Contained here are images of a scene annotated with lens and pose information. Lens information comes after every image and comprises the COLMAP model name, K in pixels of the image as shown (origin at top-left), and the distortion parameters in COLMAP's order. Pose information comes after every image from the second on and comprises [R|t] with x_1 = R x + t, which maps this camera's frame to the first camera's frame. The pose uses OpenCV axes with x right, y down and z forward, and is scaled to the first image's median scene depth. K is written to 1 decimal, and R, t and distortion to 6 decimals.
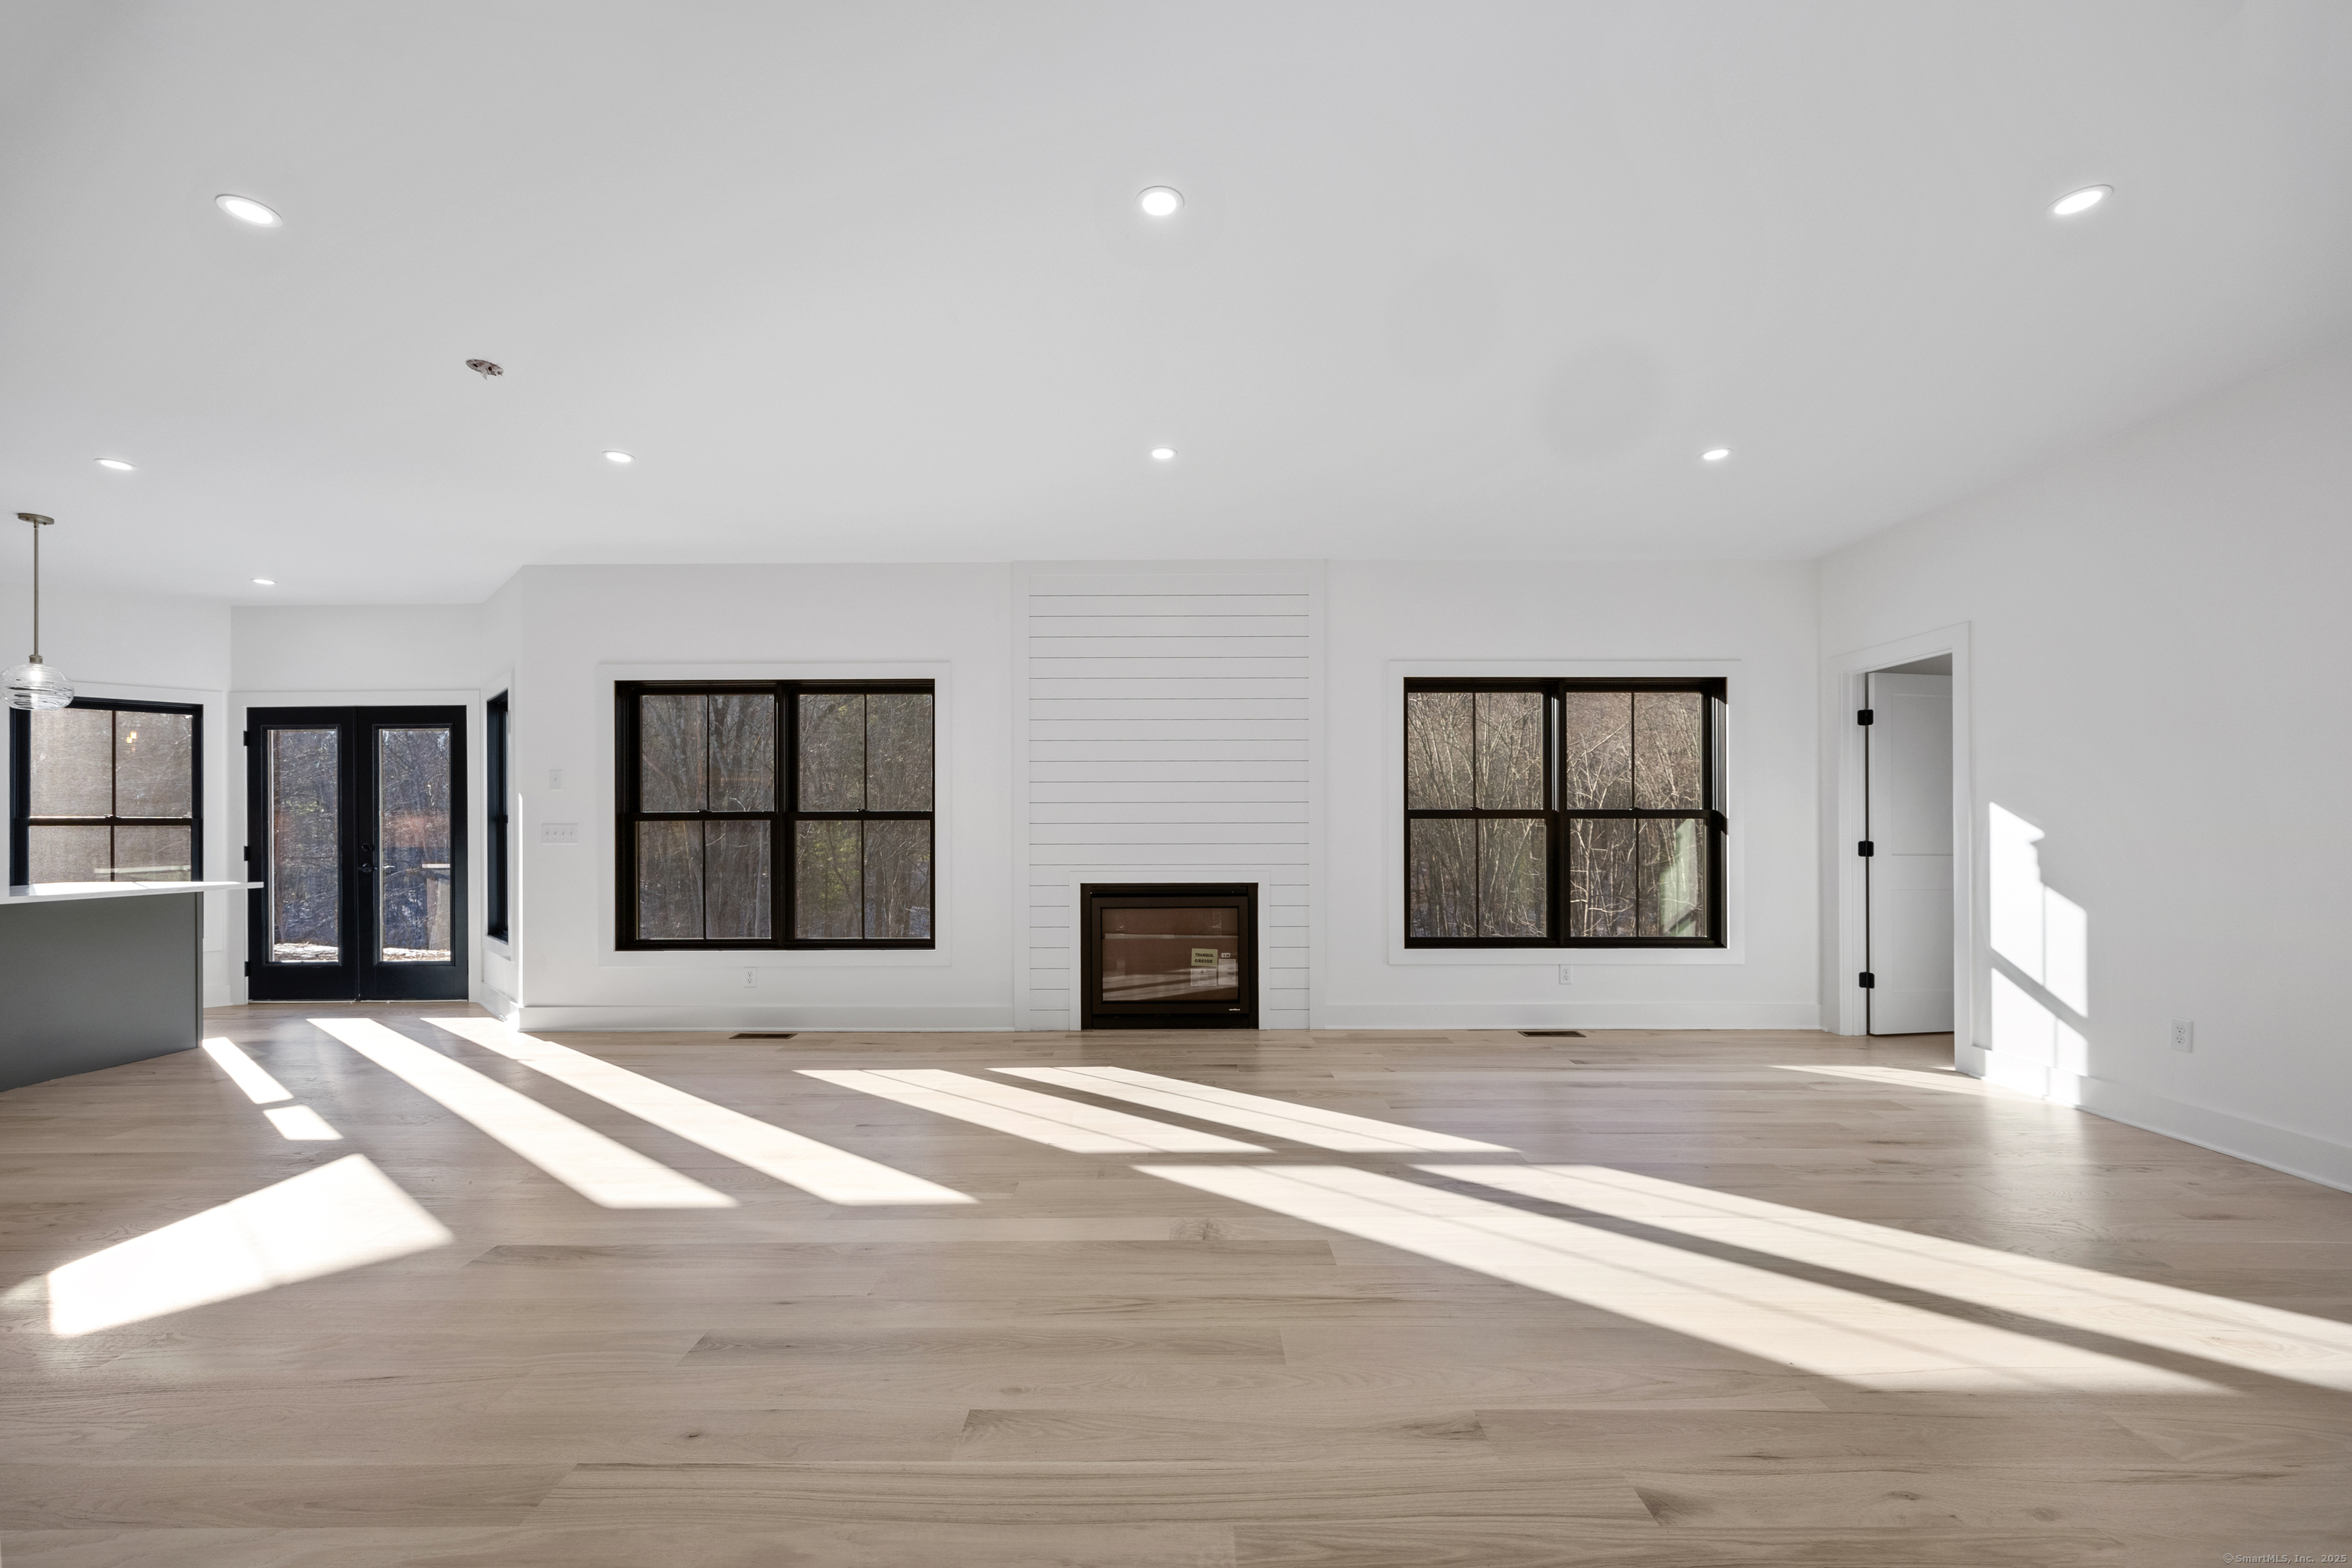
lens RADIAL K [[914.4, 0, 1172.5], [0, 914.4, 866.4], [0, 0, 1]] dist [0.001623, -0.000893]
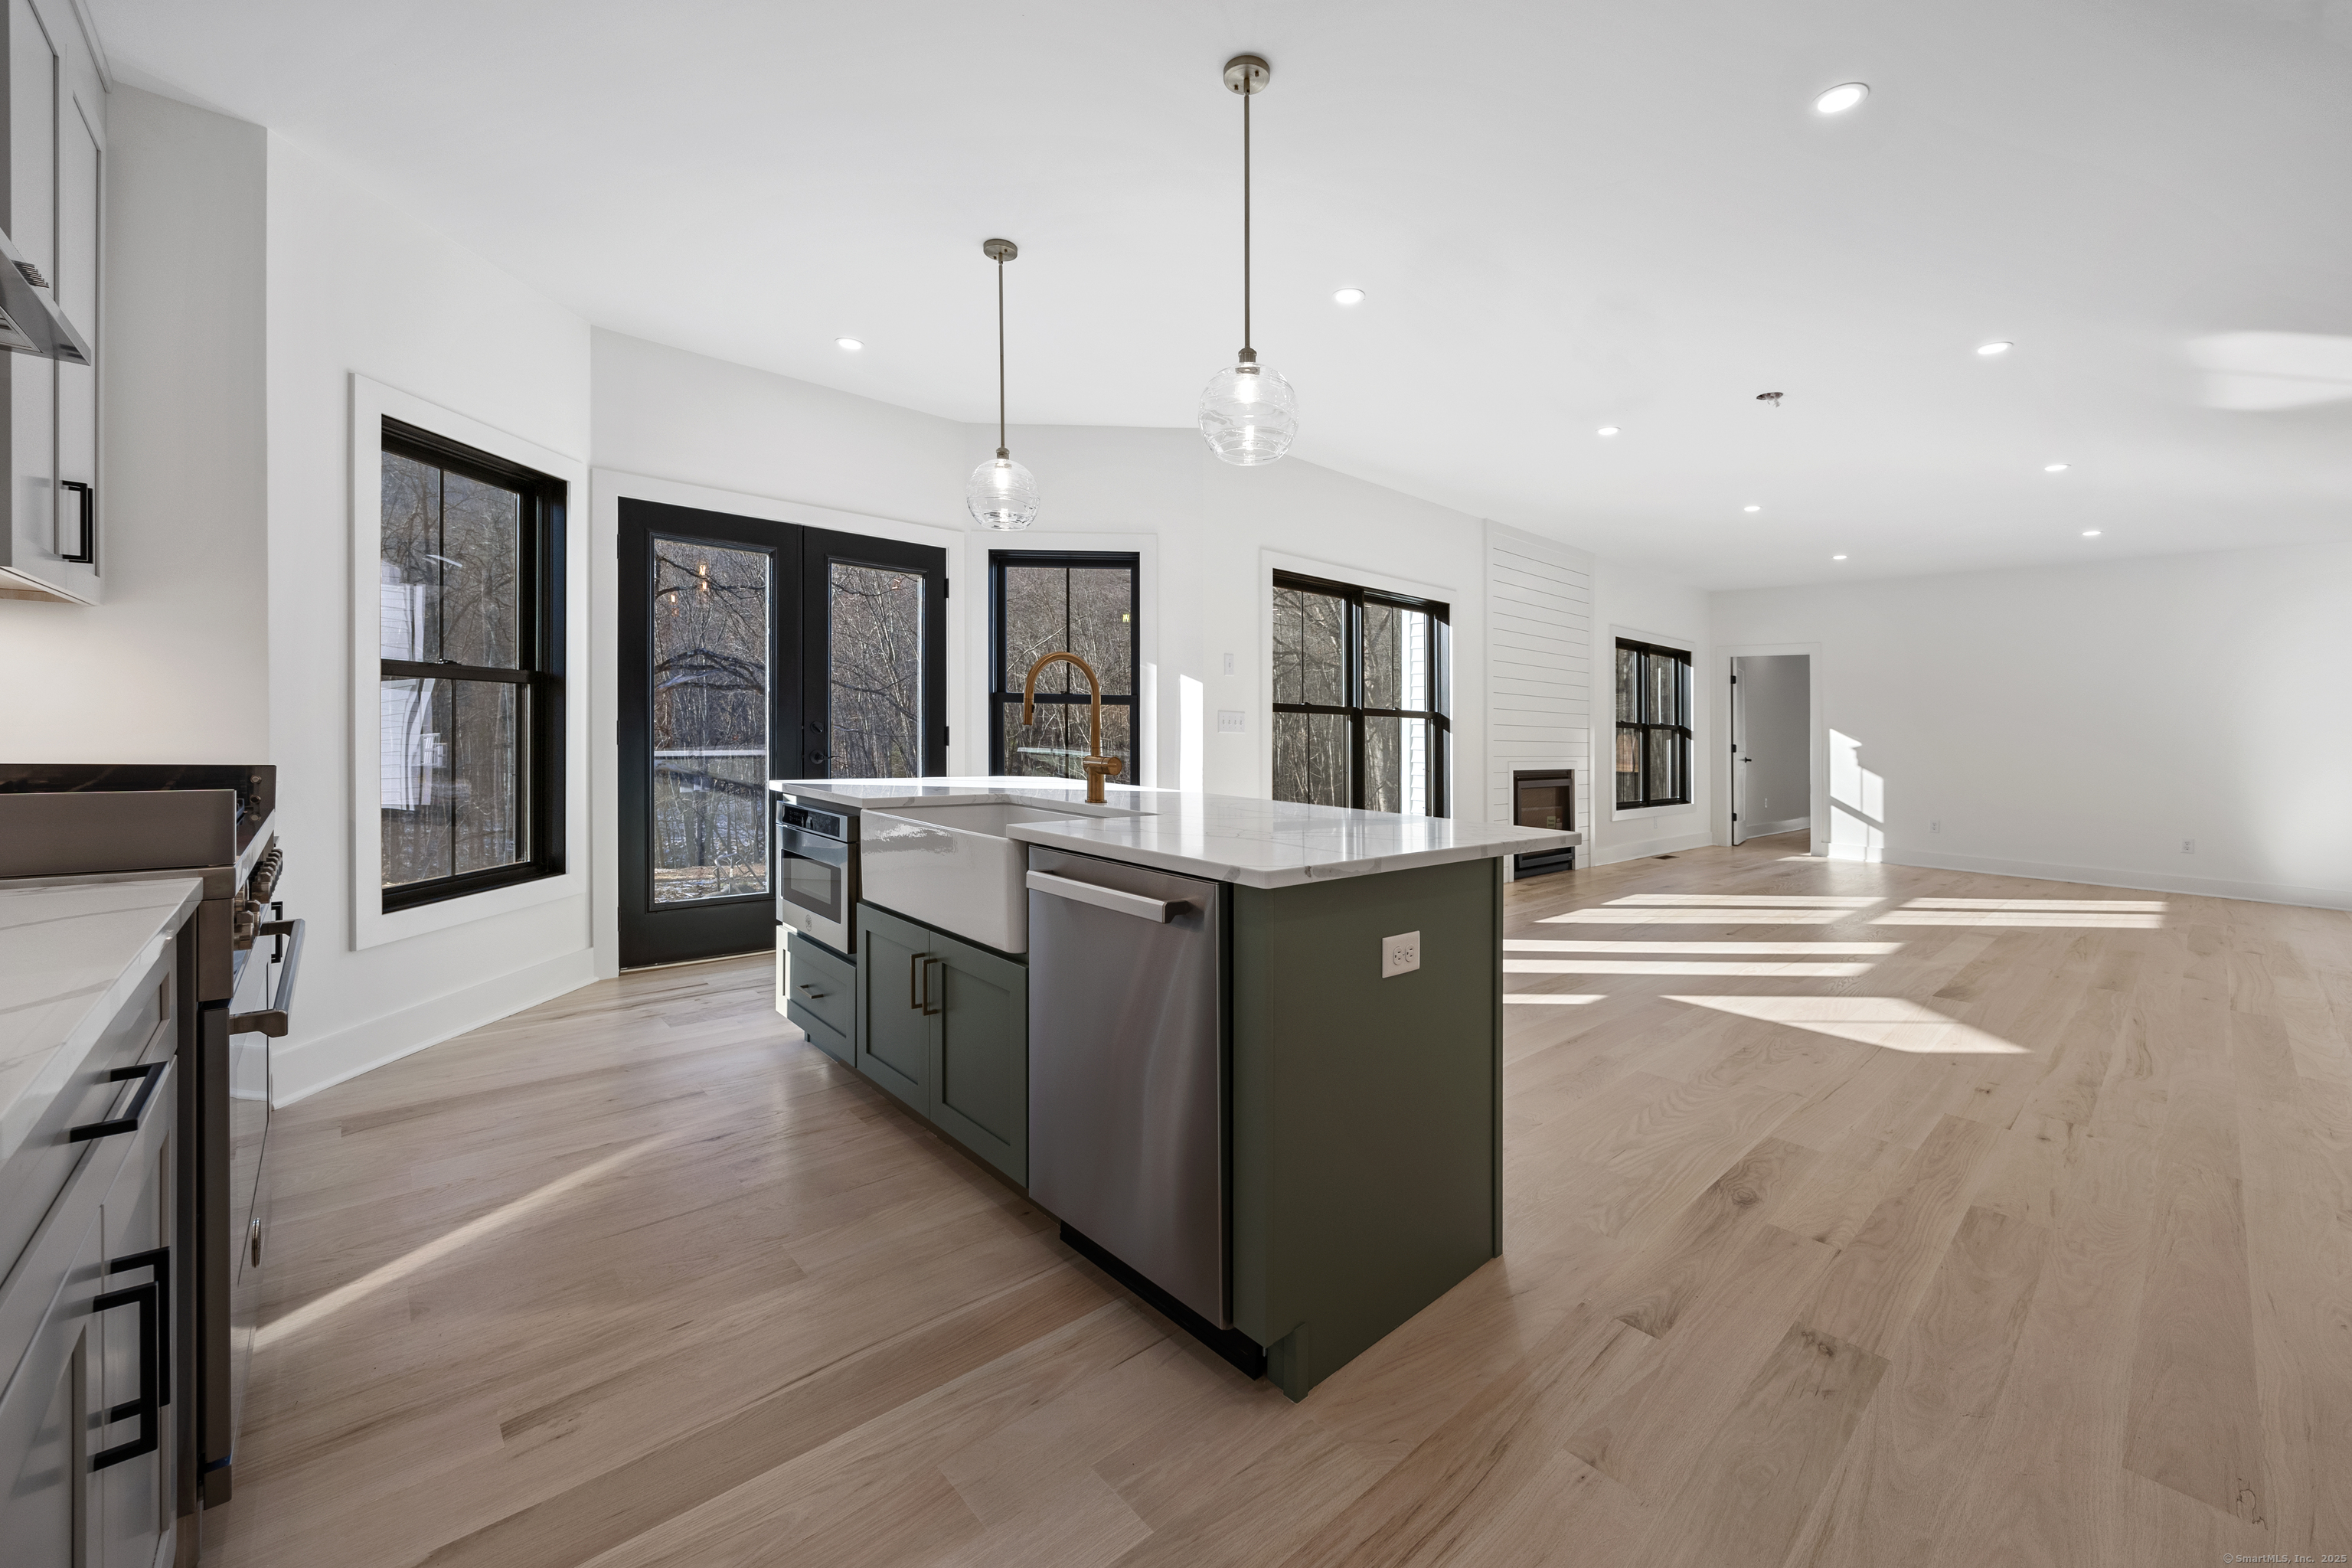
lens RADIAL K [[914.4, 0, 1196.1], [0, 914.4, 725.6], [0, 0, 1]] dist [0.001623, -0.000893]
pose [[0.730506, 0.020822, 0.682589, -1.360792], [-0.009801, 0.999752, -0.020008, -0.016022], [-0.682836, 0.007926, 0.730529, 0.349585]]
